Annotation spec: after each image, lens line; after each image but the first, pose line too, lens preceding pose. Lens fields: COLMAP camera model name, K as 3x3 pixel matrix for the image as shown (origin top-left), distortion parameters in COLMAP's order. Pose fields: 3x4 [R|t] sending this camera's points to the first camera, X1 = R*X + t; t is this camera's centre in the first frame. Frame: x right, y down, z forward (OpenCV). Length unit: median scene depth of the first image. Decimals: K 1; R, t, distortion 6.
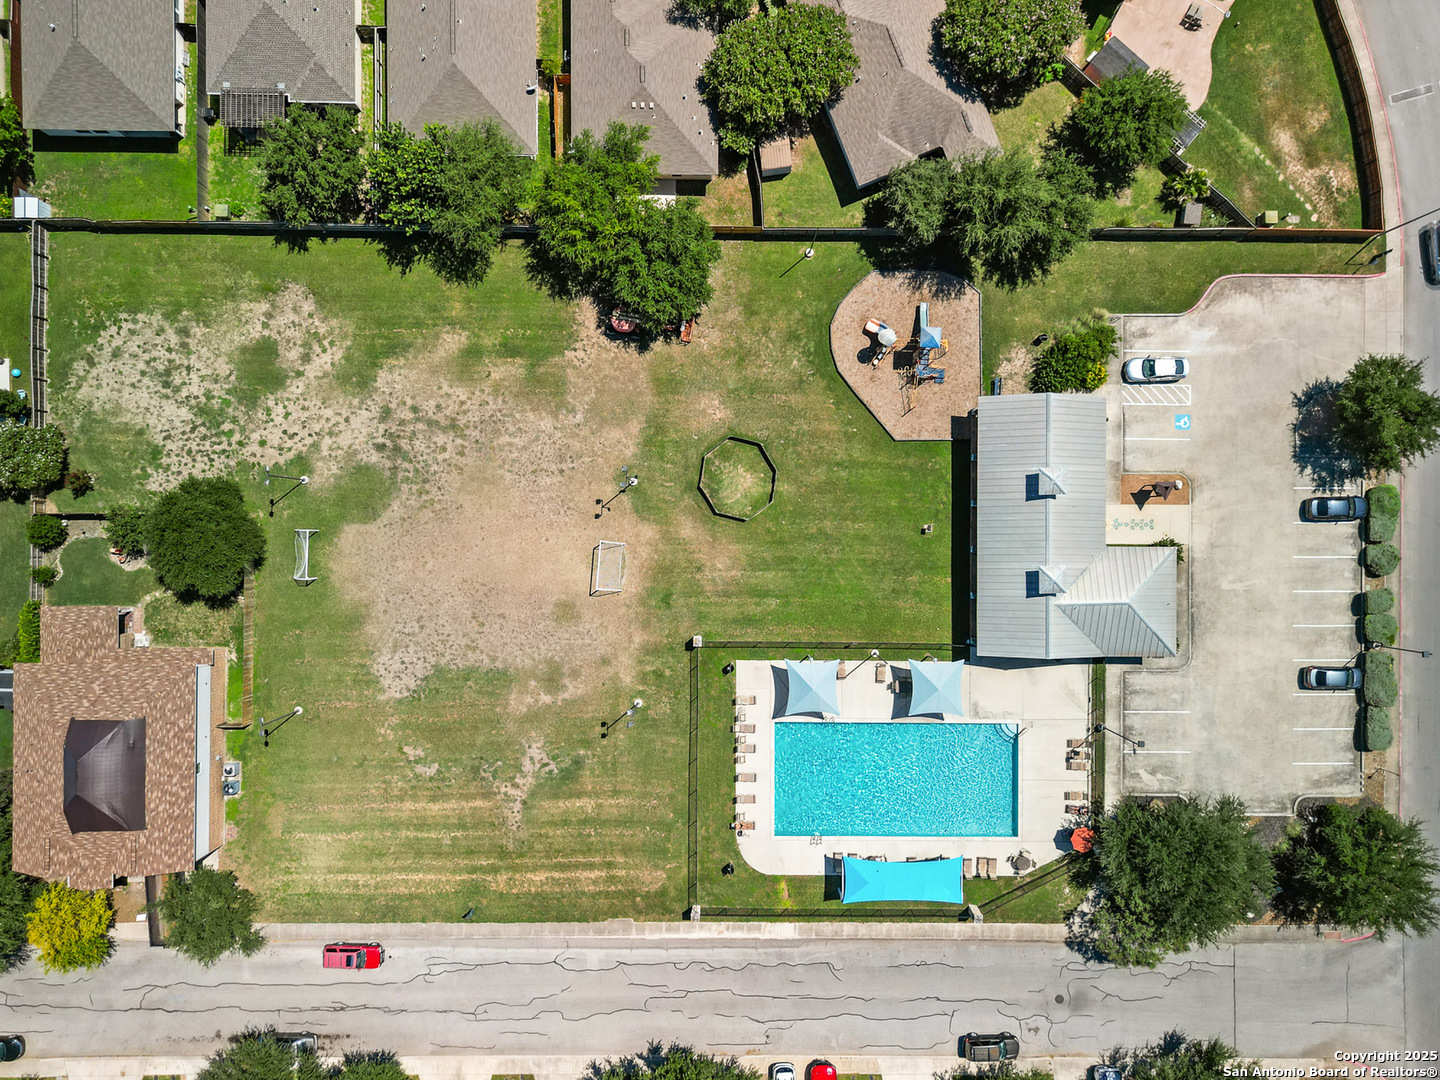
lens RADIAL K [[1020.7, 0, 716.7], [0, 1020.7, 542.2], [0, 0, 1]] dist [0.053396, -0.039798]
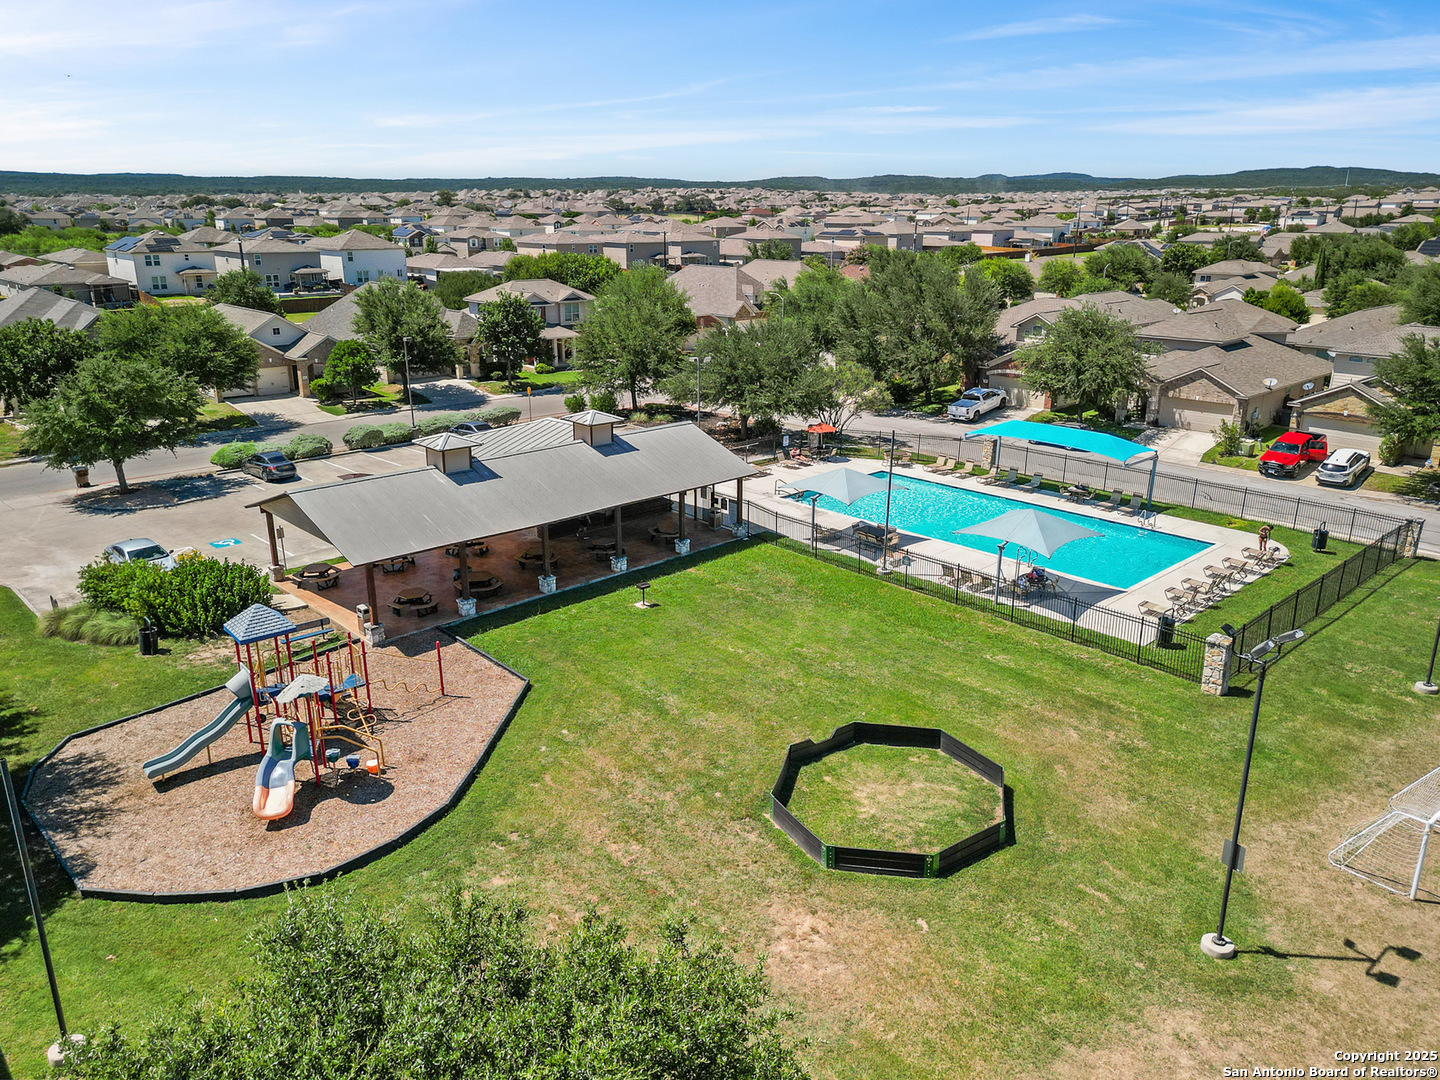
lens RADIAL K [[1020.7, 0, 710.1], [0, 1020.7, 540.3], [0, 0, 1]] dist [0.053396, -0.039798]
pose [[-0.685298, -0.235835, 0.689020, -0.151420], [0.728078, -0.200572, 0.655495, -0.309086], [-0.016390, 0.950869, 0.309158, 0.816777]]
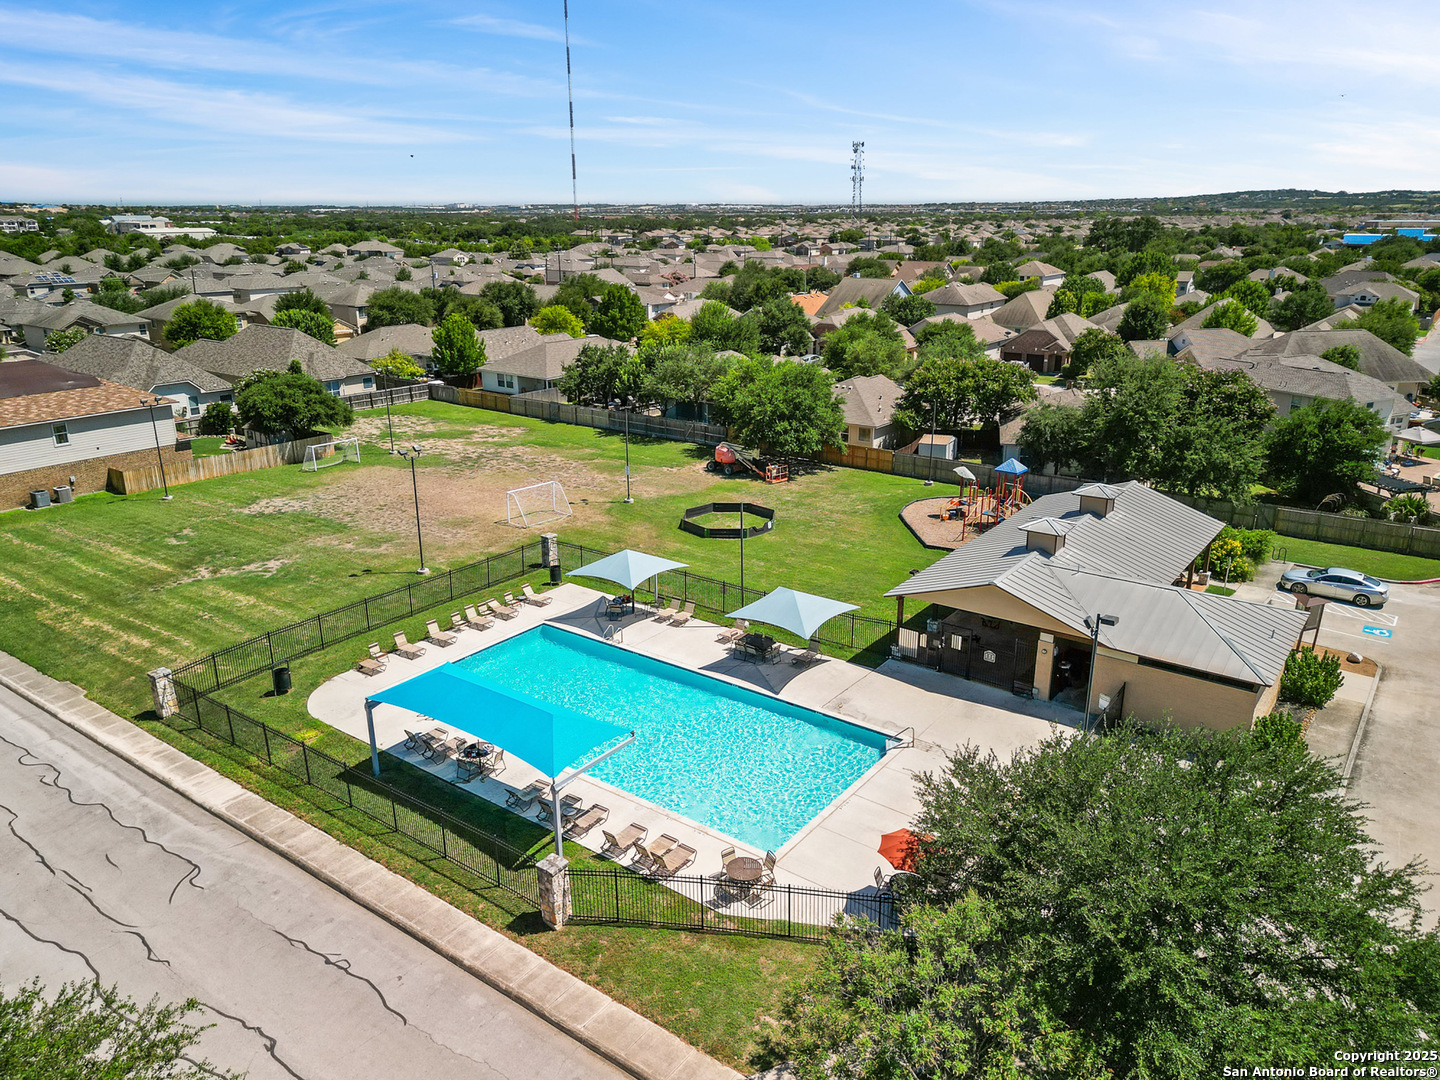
lens RADIAL K [[1020.7, 0, 729.6], [0, 1020.7, 535.4], [0, 0, 1]] dist [0.053396, -0.039798]
pose [[0.811870, 0.164915, -0.560063, 0.479310], [-0.583699, 0.250273, -0.772437, 0.568888], [0.012782, 0.954026, 0.299450, 0.766674]]
